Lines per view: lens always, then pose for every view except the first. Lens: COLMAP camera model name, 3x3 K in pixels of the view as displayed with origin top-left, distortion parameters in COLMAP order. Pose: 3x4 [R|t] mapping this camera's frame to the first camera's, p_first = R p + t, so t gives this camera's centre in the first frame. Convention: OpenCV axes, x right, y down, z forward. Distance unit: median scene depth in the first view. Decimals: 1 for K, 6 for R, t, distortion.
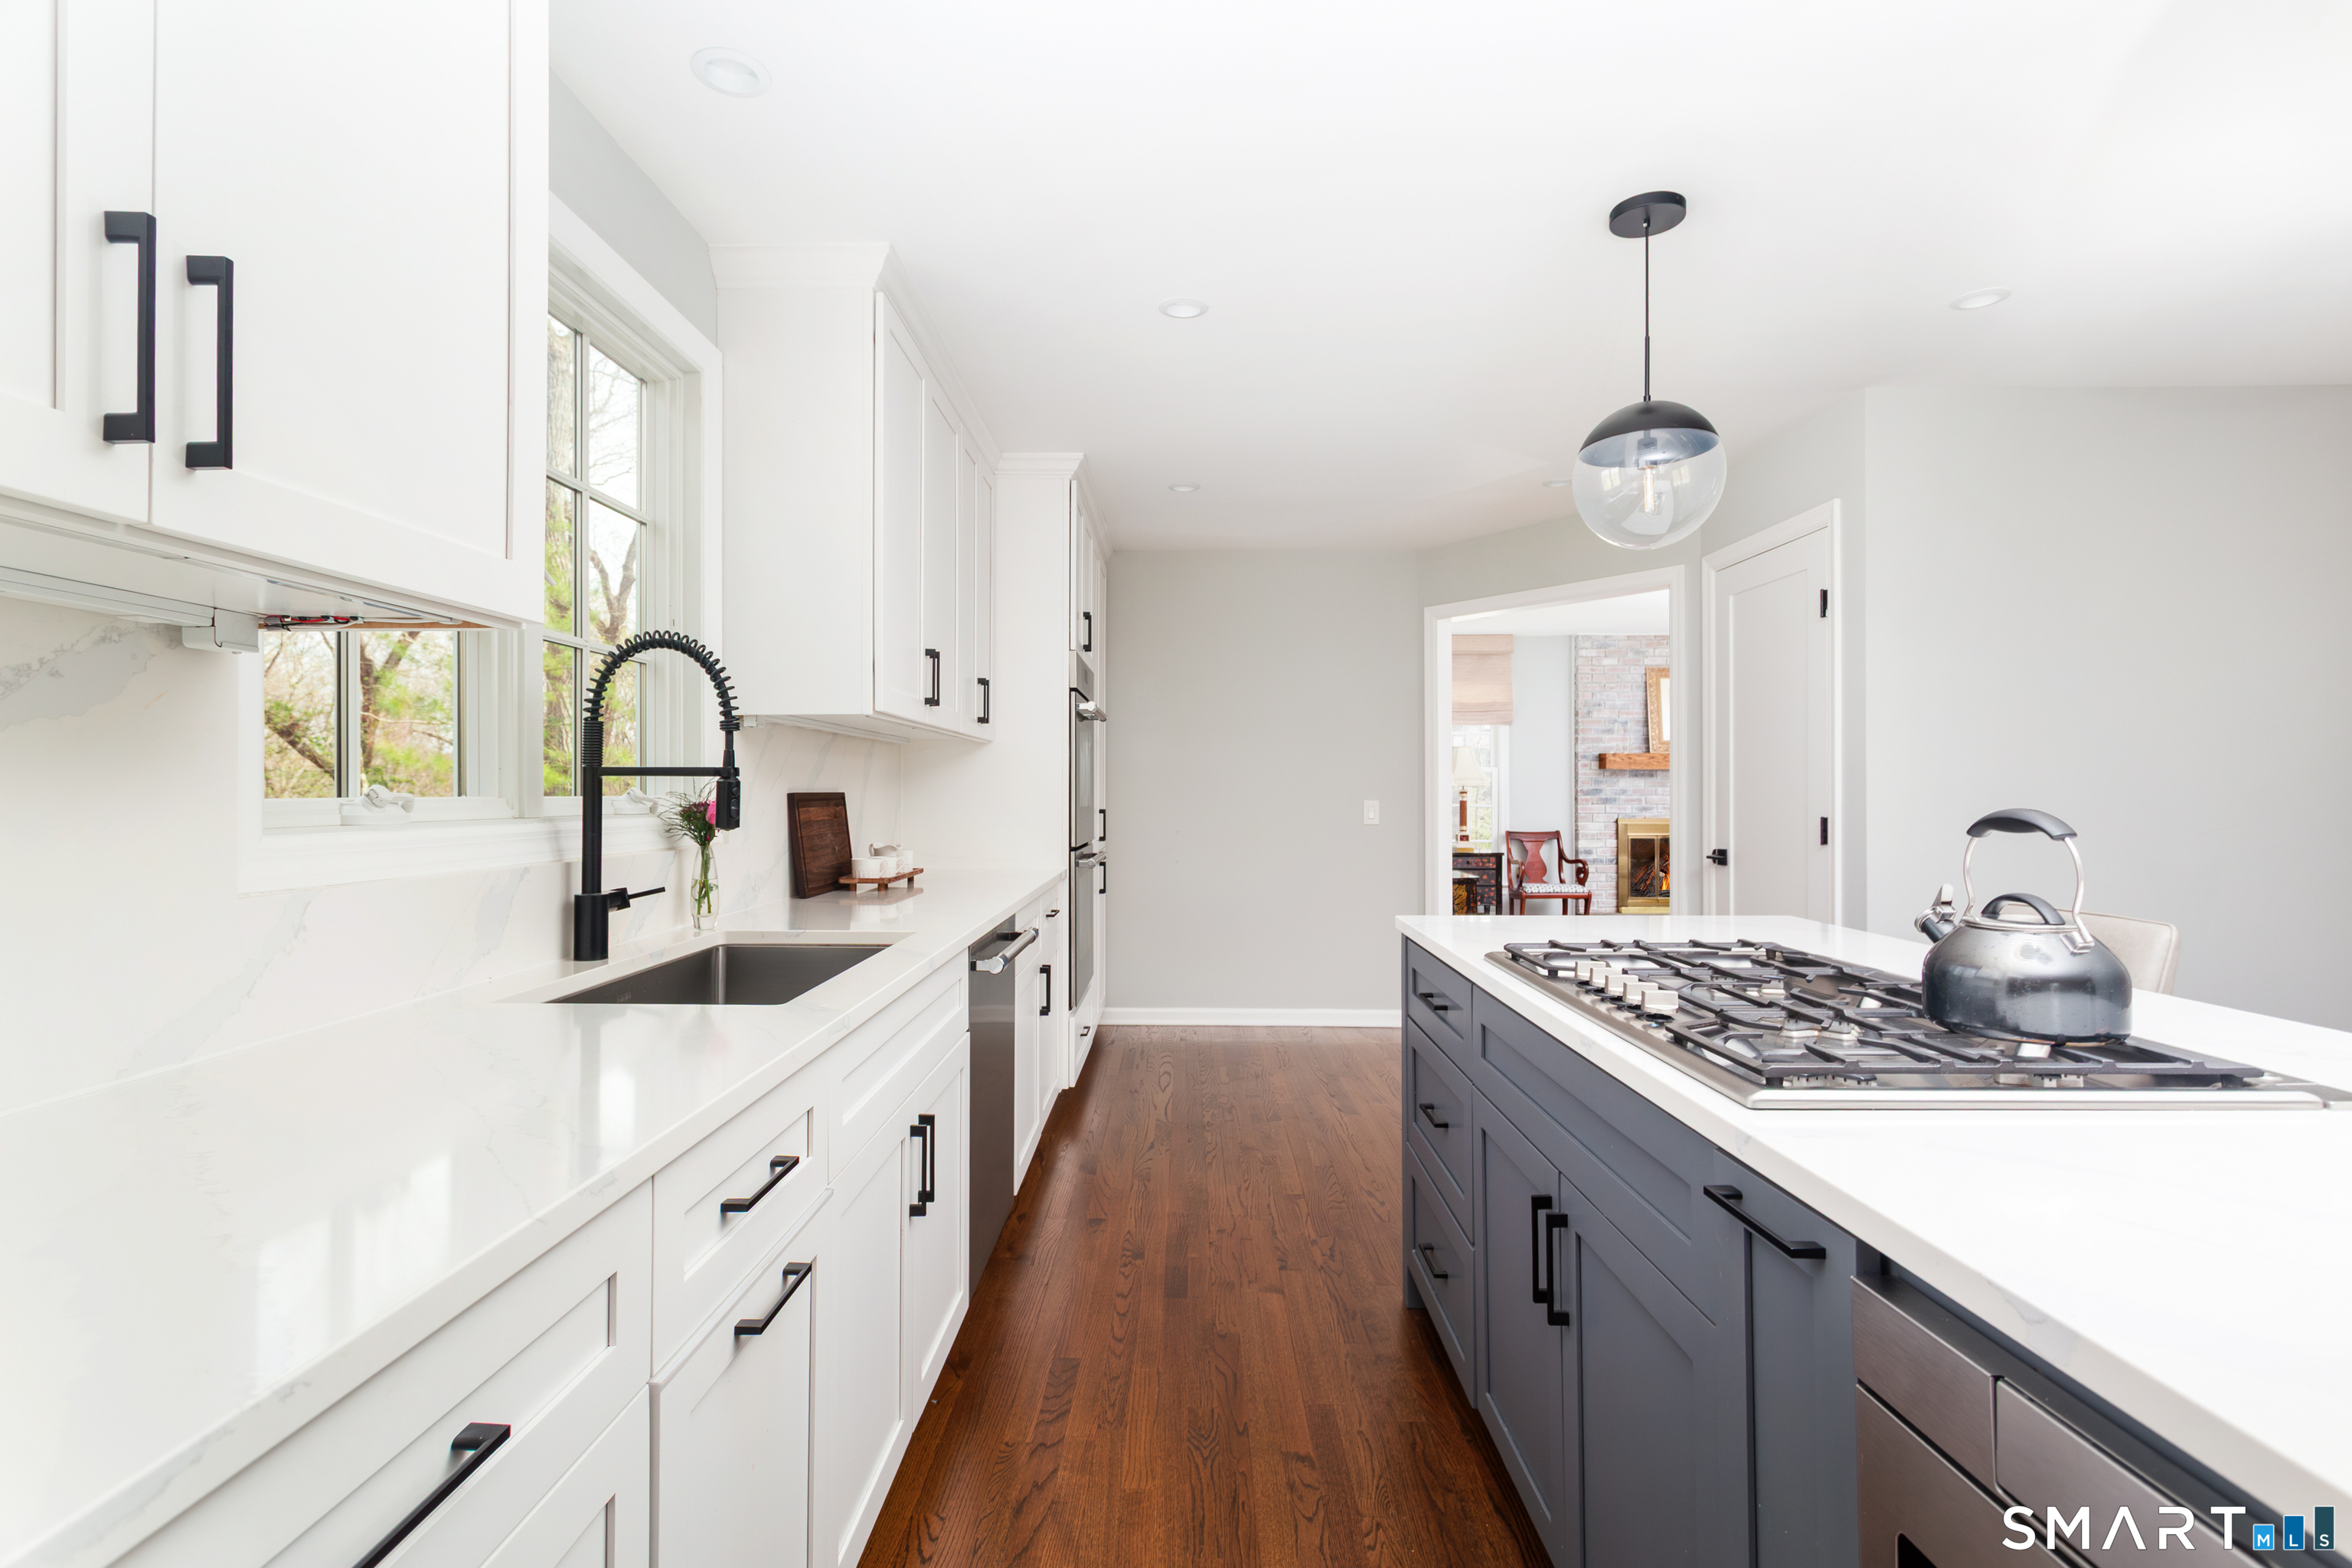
lens RADIAL K [[1111.2, 0, 1170.1], [0, 1111.2, 780.7], [0, 0, 1]] dist [0.002933, 0.000652]
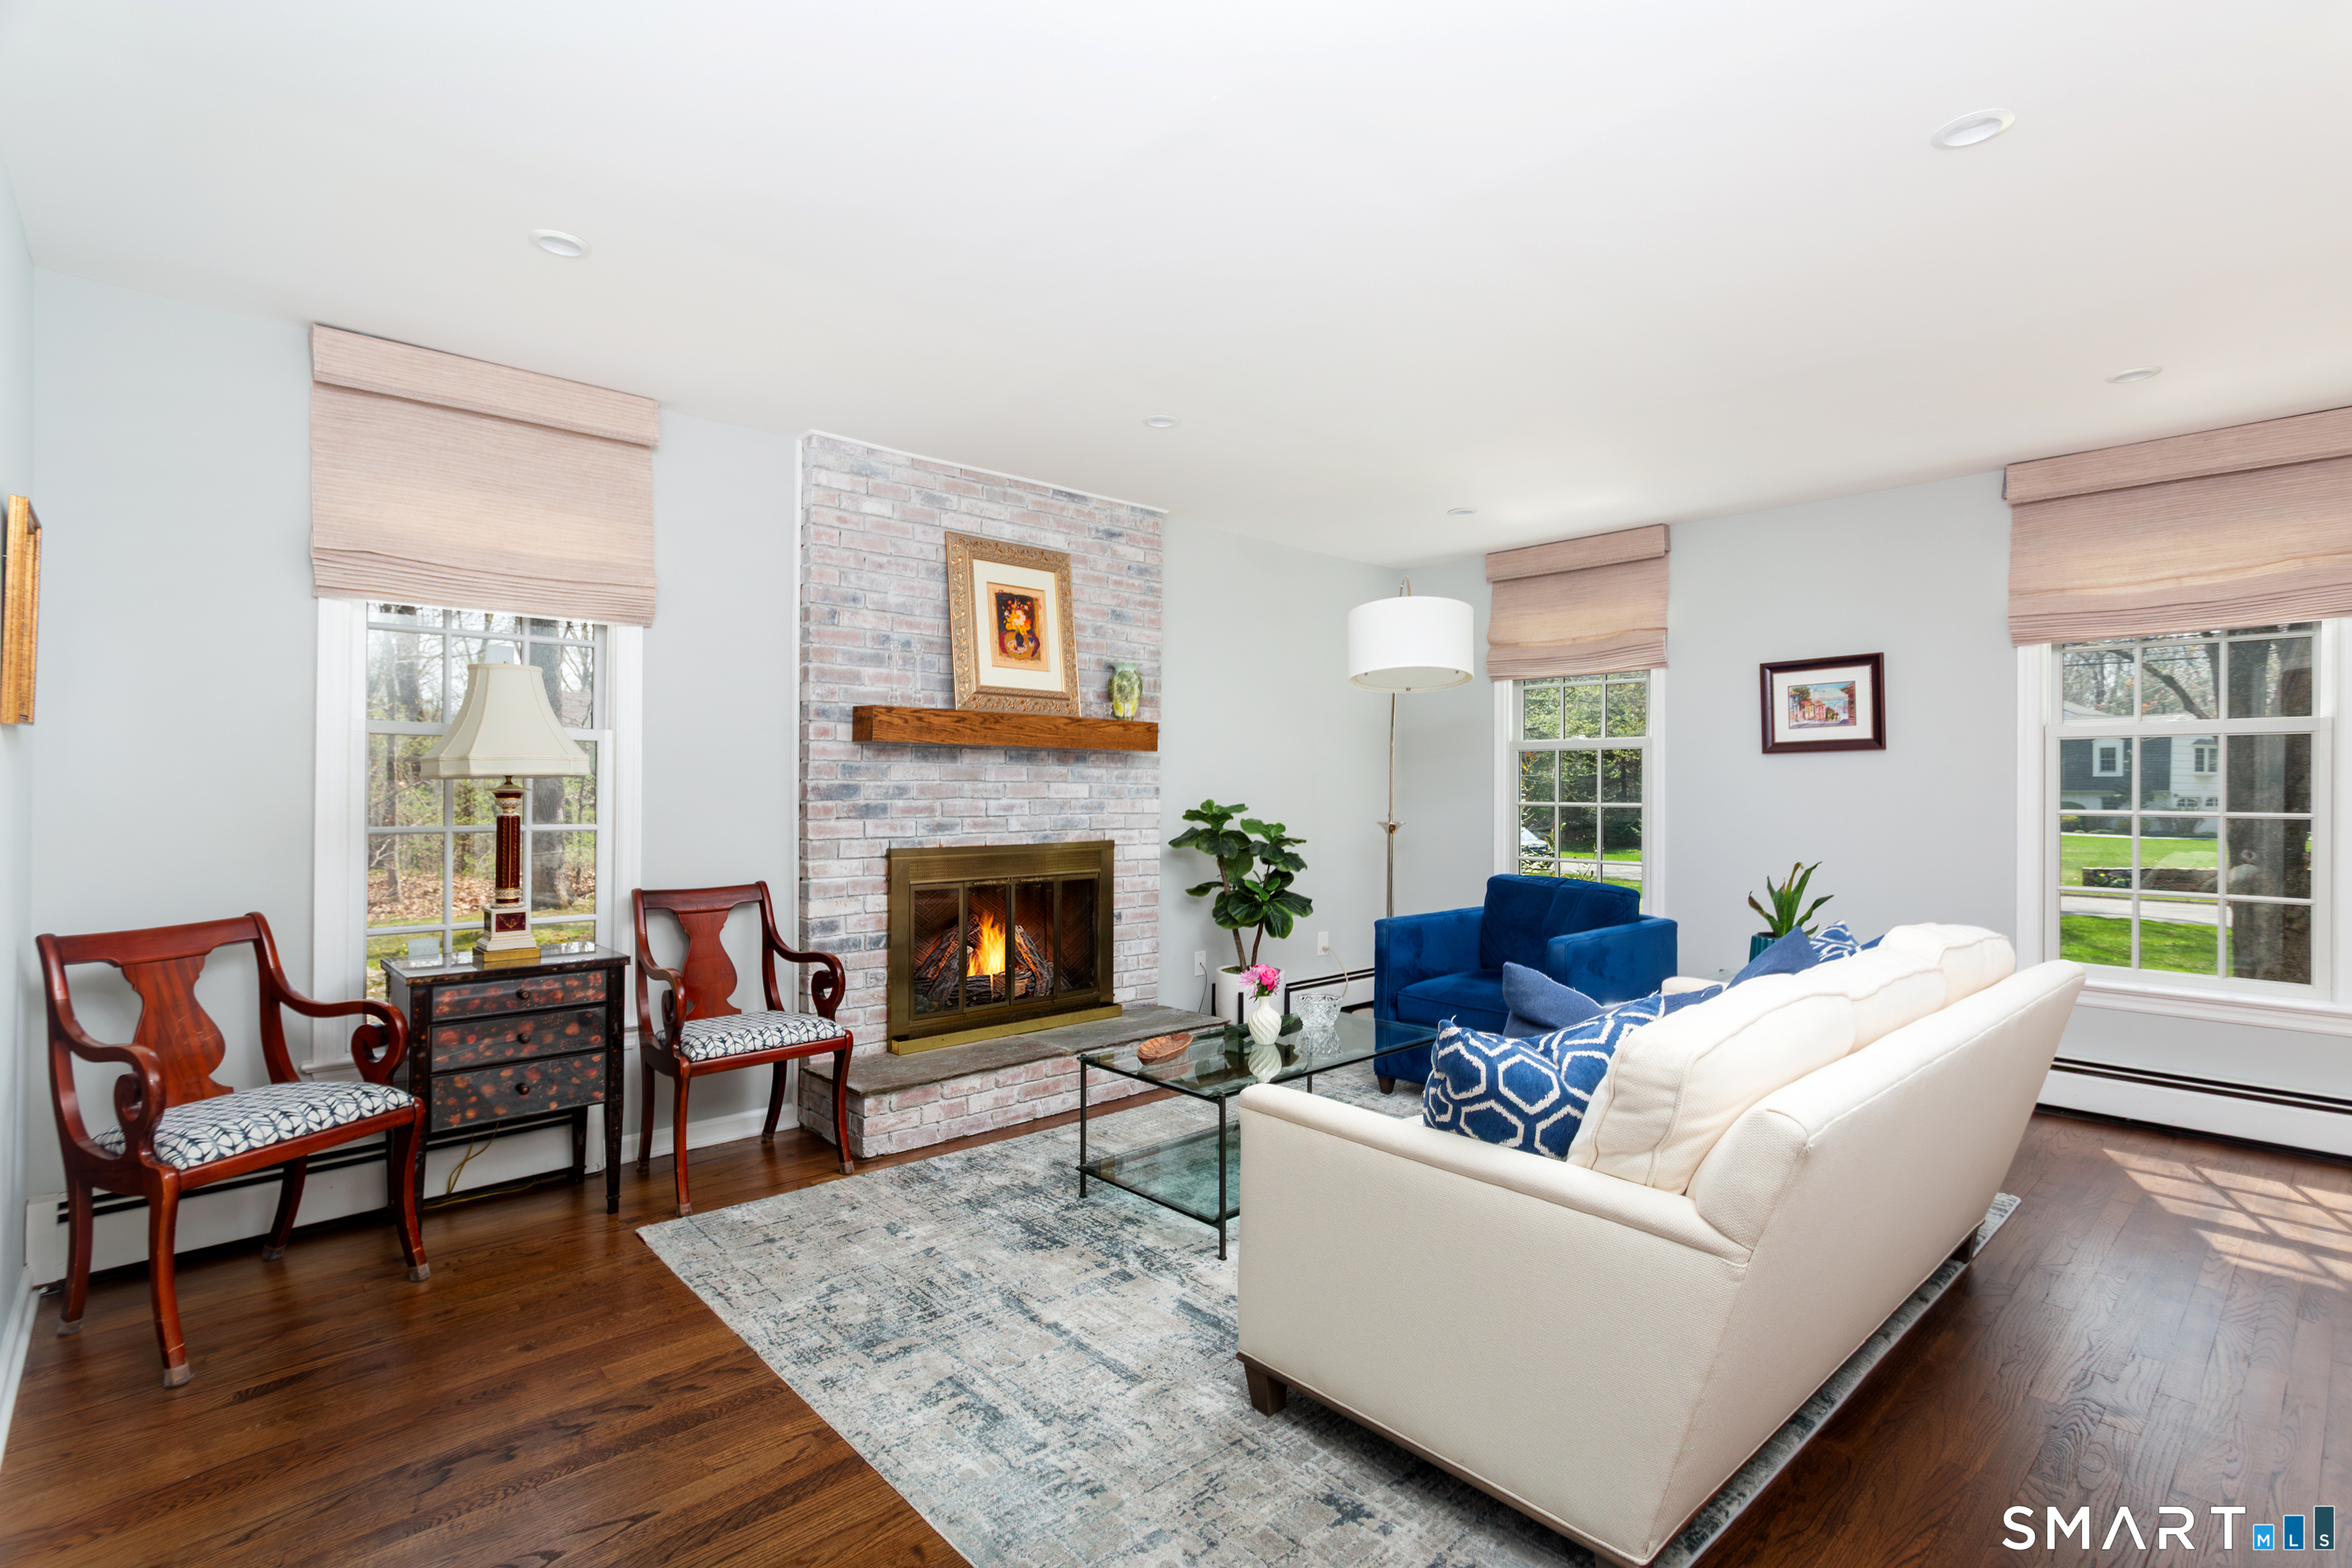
lens RADIAL K [[1108.7, 0, 1176.0], [0, 1108.7, 784.0], [0, 0, 1]] dist [0.001332, 0.000681]
pose [[0.722301, 0.005120, 0.691560, 0.178850], [-0.011296, 0.999927, 0.004396, 0.003728], [-0.691486, -0.010987, 0.722306, 0.616775]]
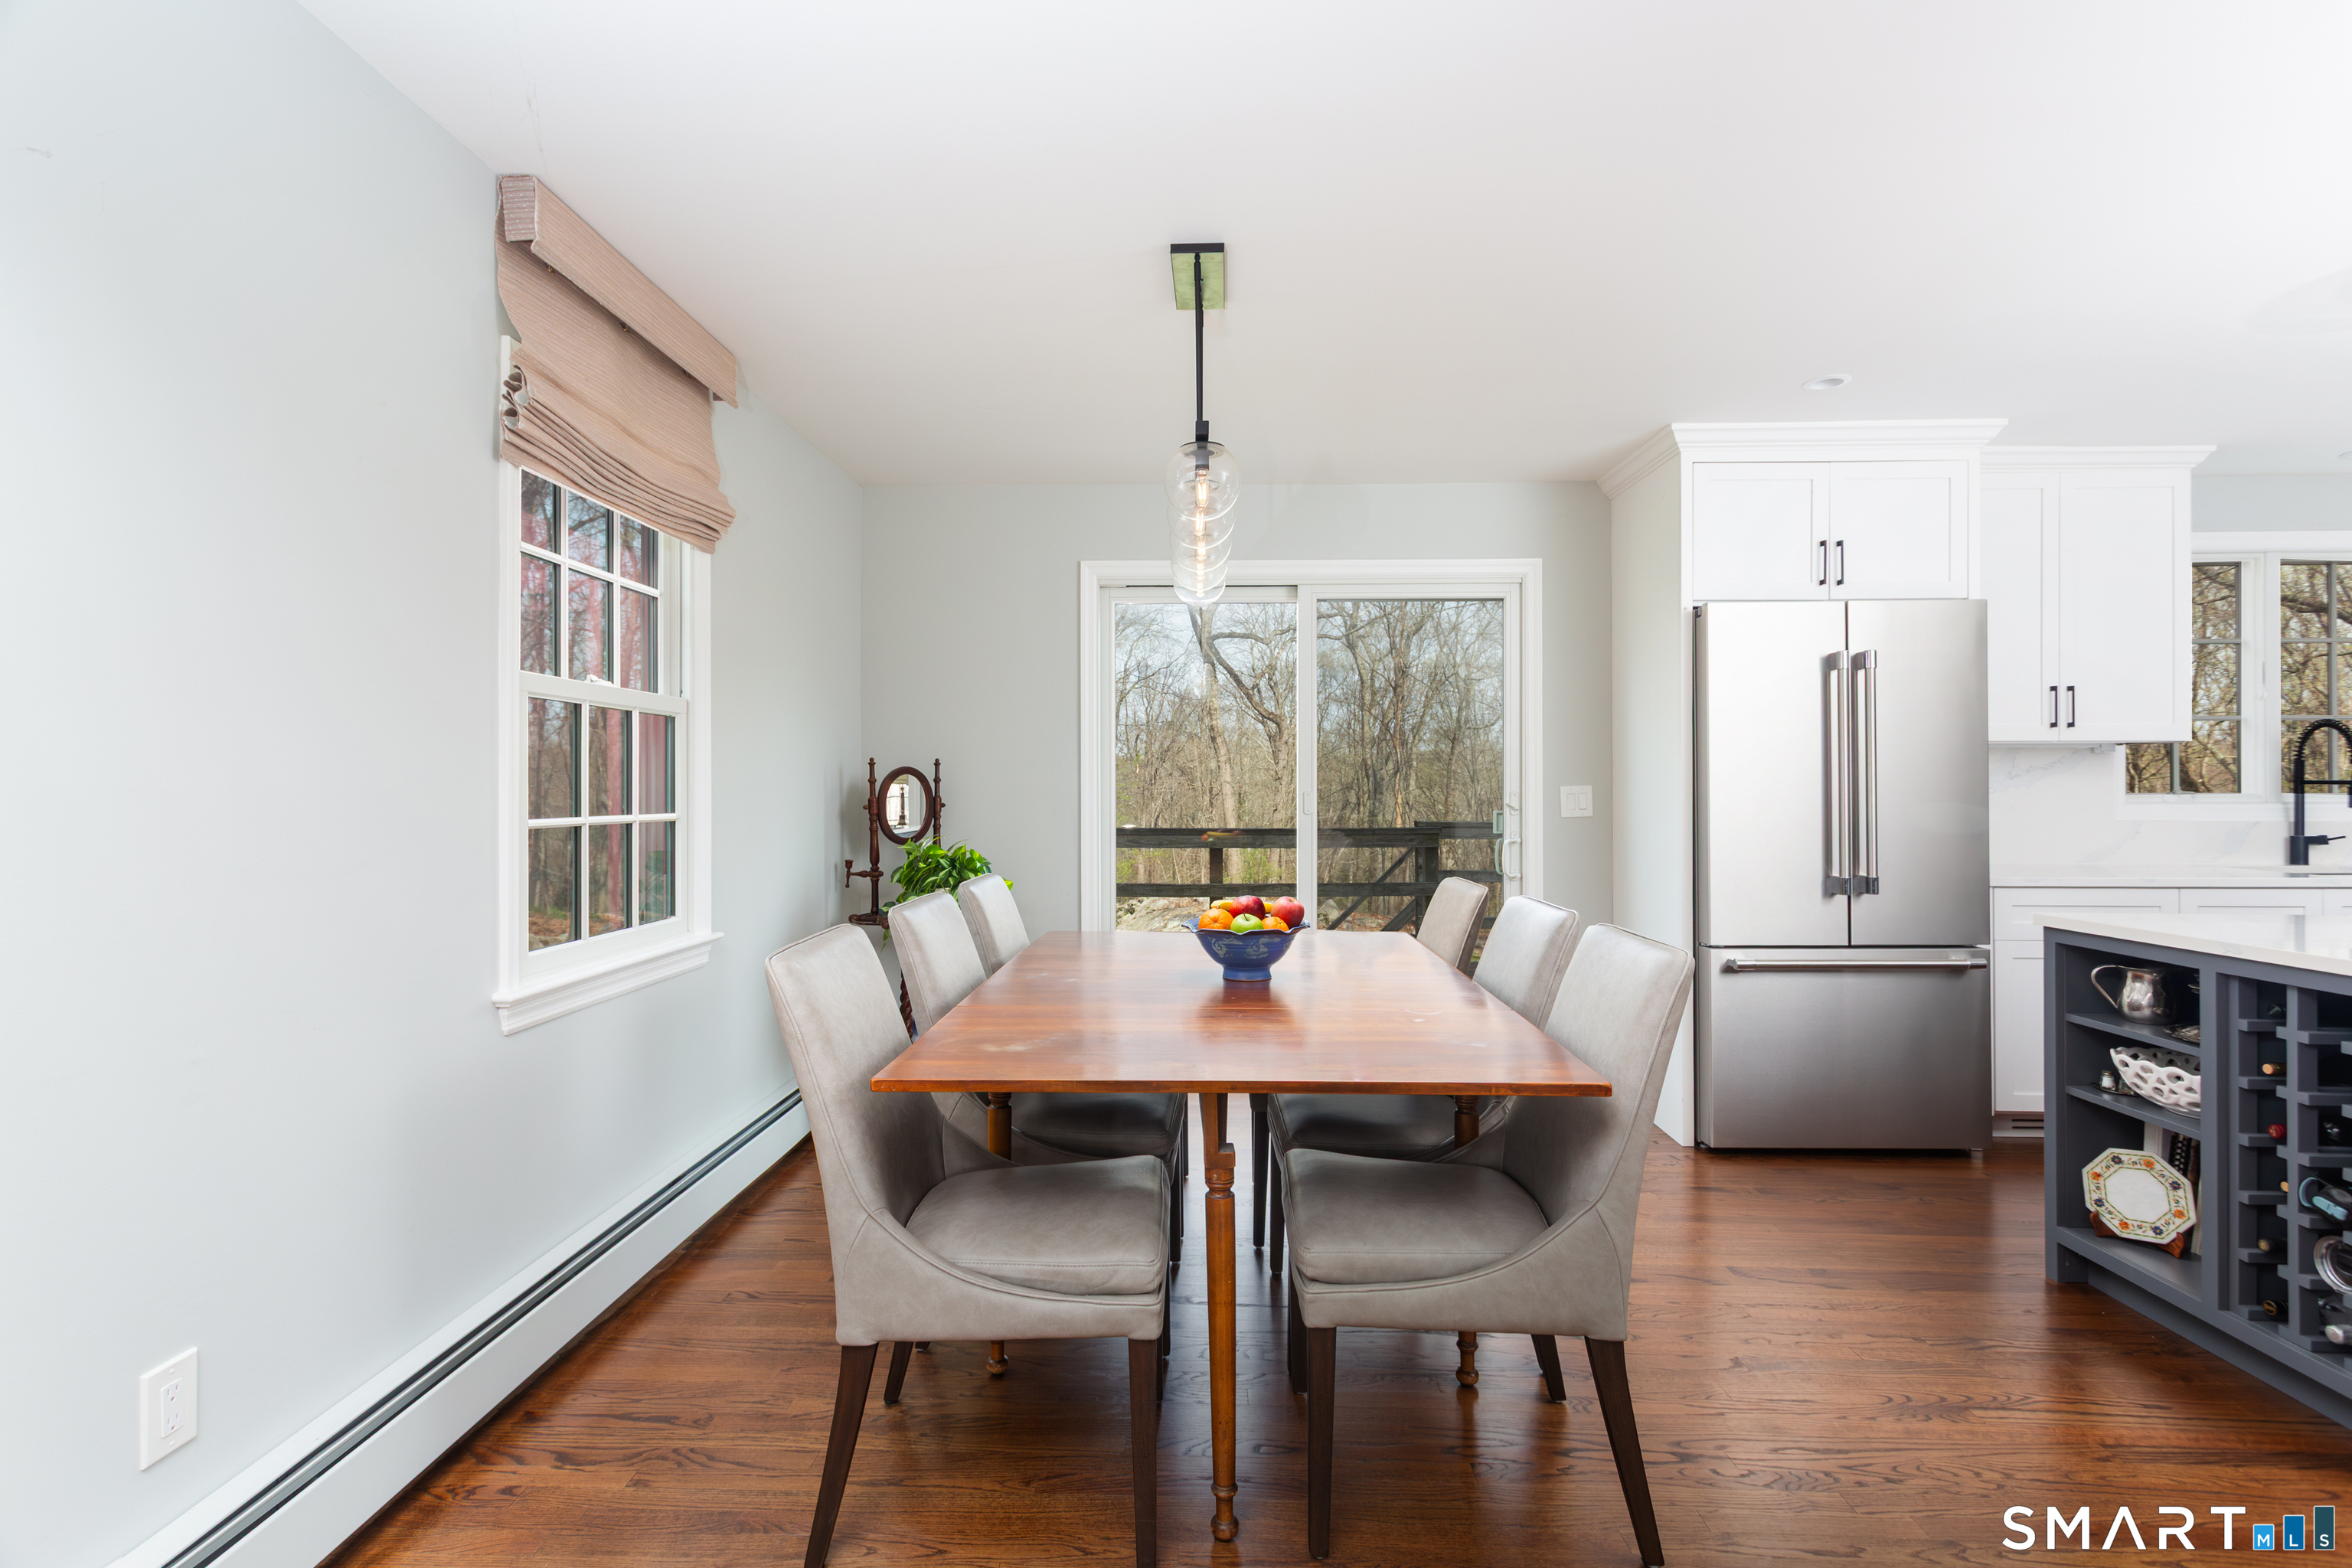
lens RADIAL K [[1094.9, 0, 1173.8], [0, 1094.9, 785.7], [0, 0, 1]] dist [0.003576, 0.000975]
pose [[-0.014857, 0.000439, -0.999890, 0.392289], [0.009849, 0.999951, 0.000292, -0.005543], [0.999841, -0.009844, -0.014861, -0.281265]]
